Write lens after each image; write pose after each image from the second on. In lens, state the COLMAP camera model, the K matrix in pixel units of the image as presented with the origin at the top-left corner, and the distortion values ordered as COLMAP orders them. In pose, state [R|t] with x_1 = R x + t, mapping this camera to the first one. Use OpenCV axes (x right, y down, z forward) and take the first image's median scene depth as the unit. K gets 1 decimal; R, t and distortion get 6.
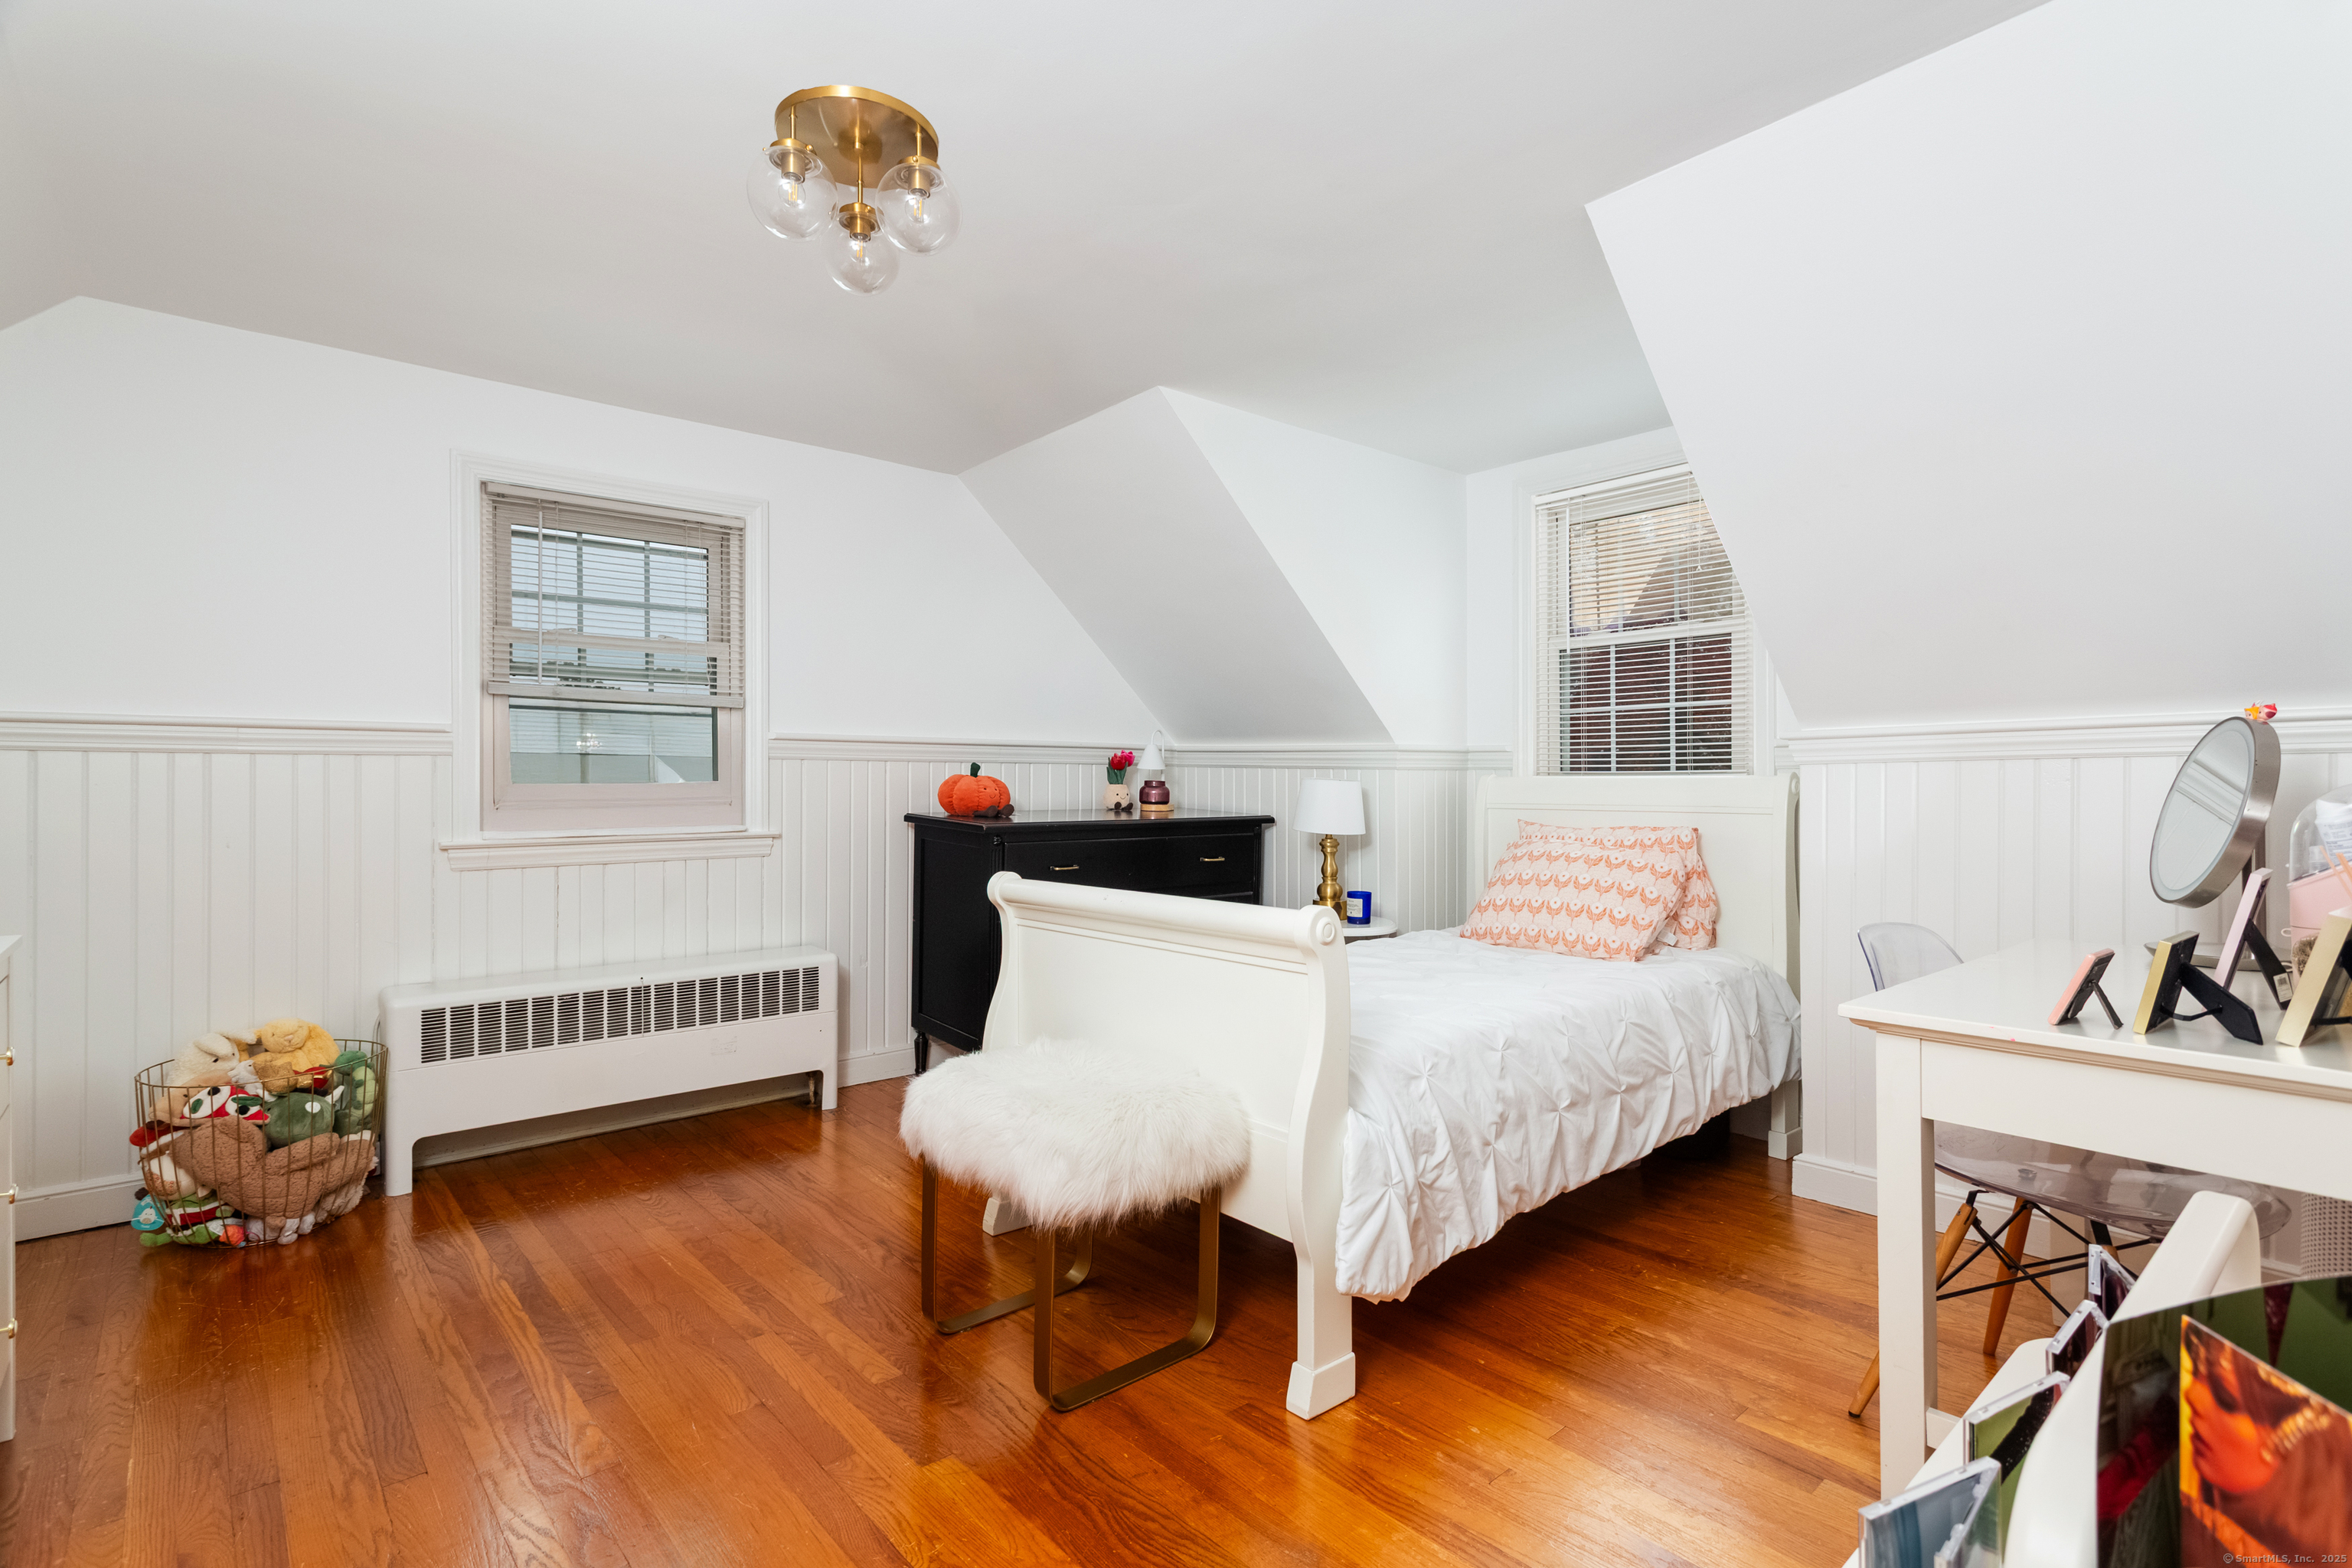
lens RADIAL K [[1110.0, 0, 1171.0], [0, 1110.0, 782.3], [0, 0, 1]] dist [-0.001433, 0.006618]
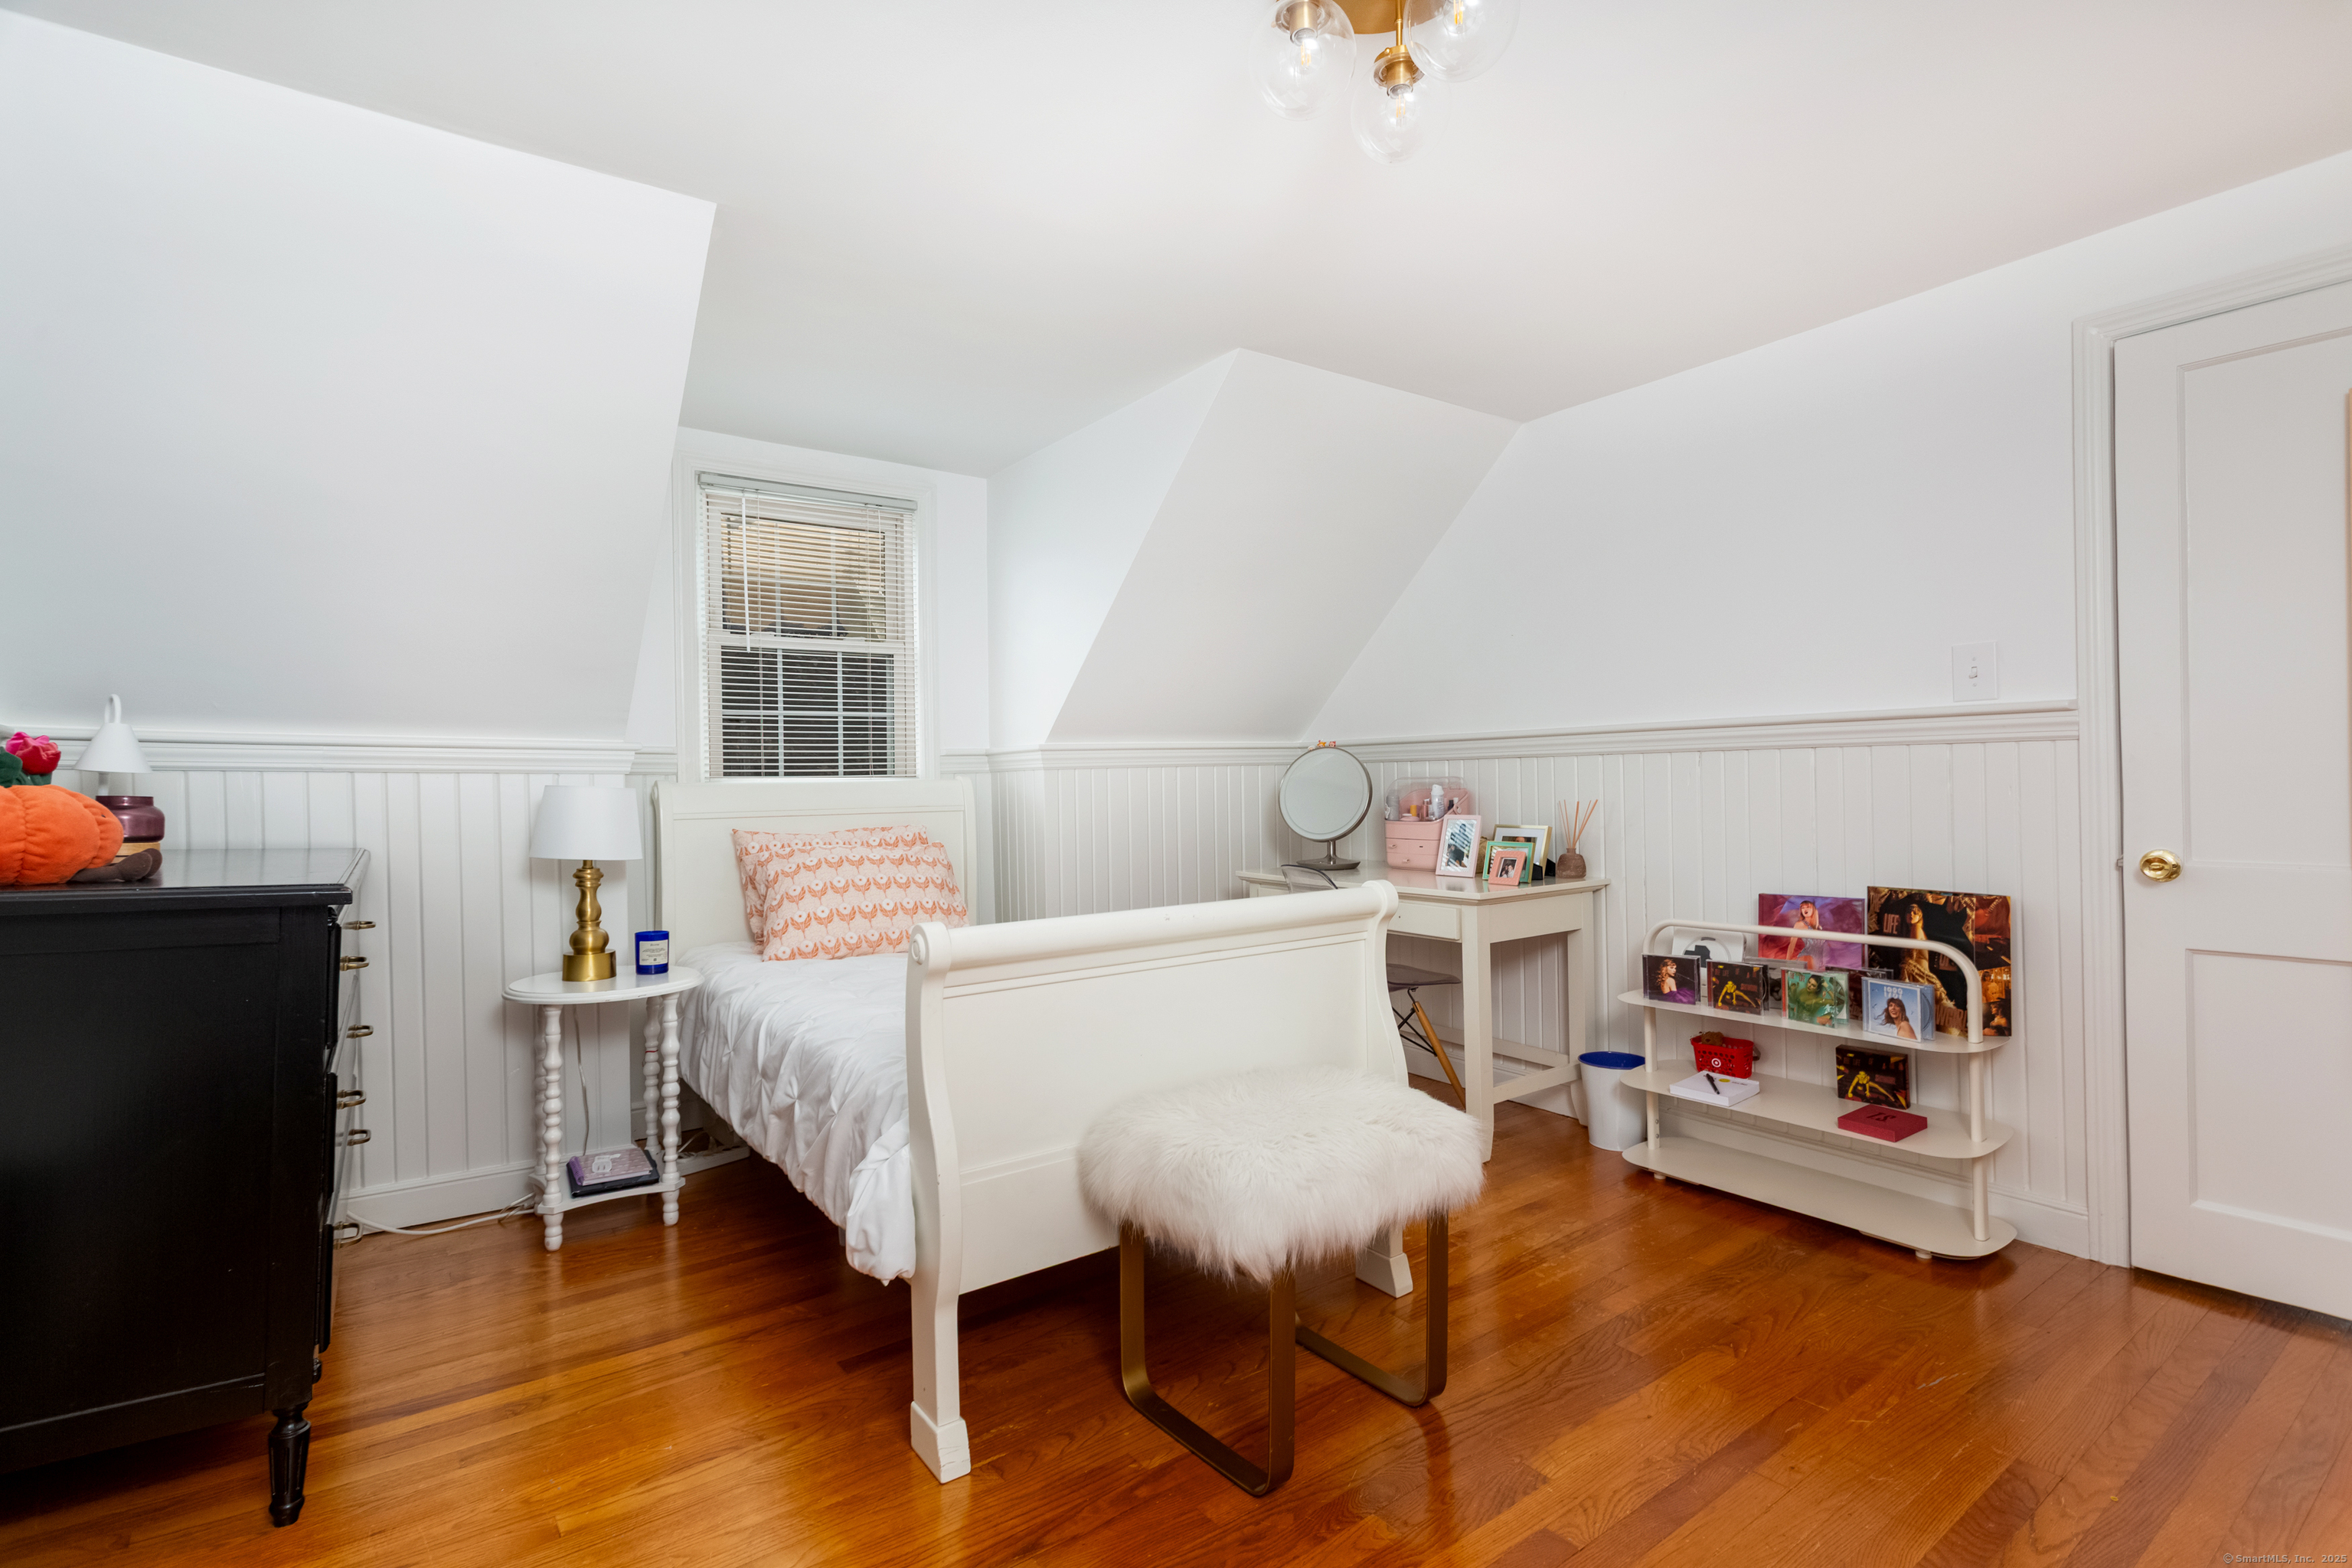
lens RADIAL K [[1110.0, 0, 1171.0], [0, 1110.0, 782.3], [0, 0, 1]] dist [-0.001433, 0.006618]
pose [[0.088182, -0.001399, 0.996103, -0.582557], [0.018917, 0.999821, -0.000270, 0.002396], [-0.995925, 0.018867, 0.088193, 0.591362]]
